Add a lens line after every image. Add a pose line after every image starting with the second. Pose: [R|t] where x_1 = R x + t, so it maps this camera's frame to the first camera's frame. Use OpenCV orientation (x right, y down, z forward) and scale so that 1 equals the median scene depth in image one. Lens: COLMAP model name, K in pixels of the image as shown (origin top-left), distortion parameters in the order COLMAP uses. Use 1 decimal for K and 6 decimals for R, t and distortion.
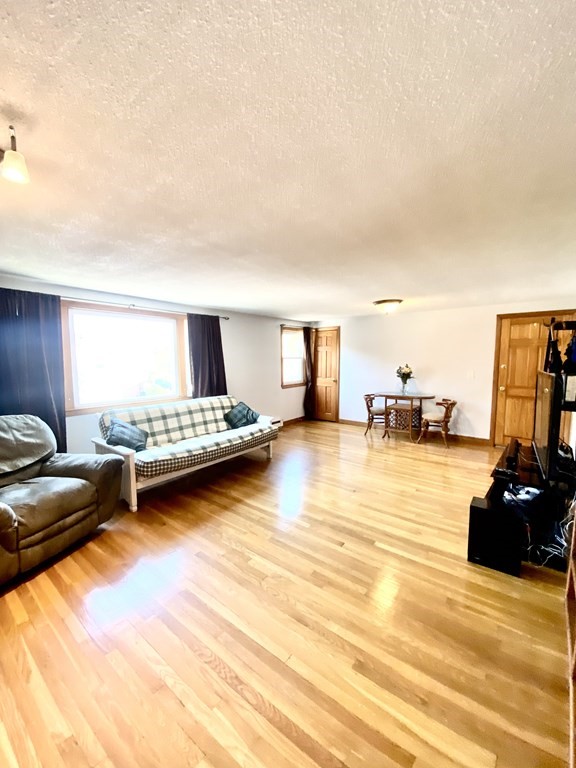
lens RADIAL K [[311.0, 0, 285.6], [0, 311.0, 382.2], [0, 0, 1]] dist [-0.000062, 0.000036]
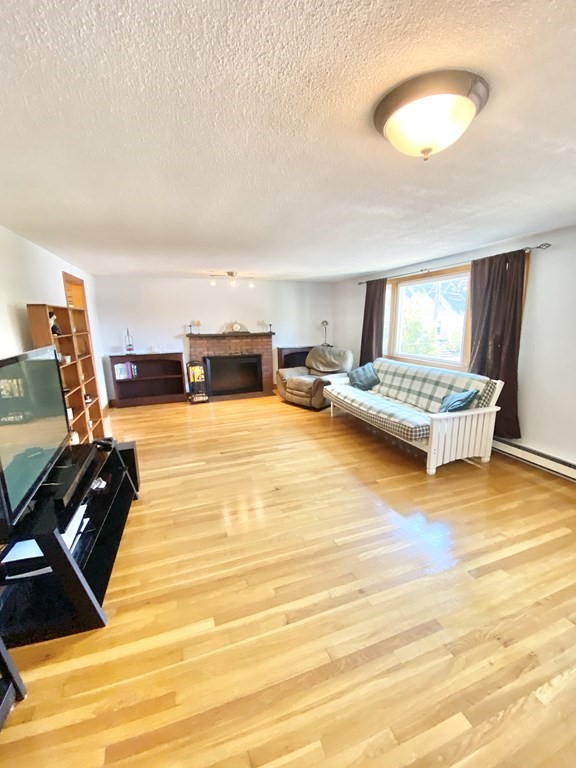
lens RADIAL K [[311.0, 0, 289.4], [0, 311.0, 388.6], [0, 0, 1]] dist [-0.000062, 0.000036]
pose [[-0.536072, 0.183328, -0.824025, 0.734605], [-0.058946, 0.965622, 0.253178, -0.096796], [0.842112, 0.184295, -0.506837, 1.241833]]
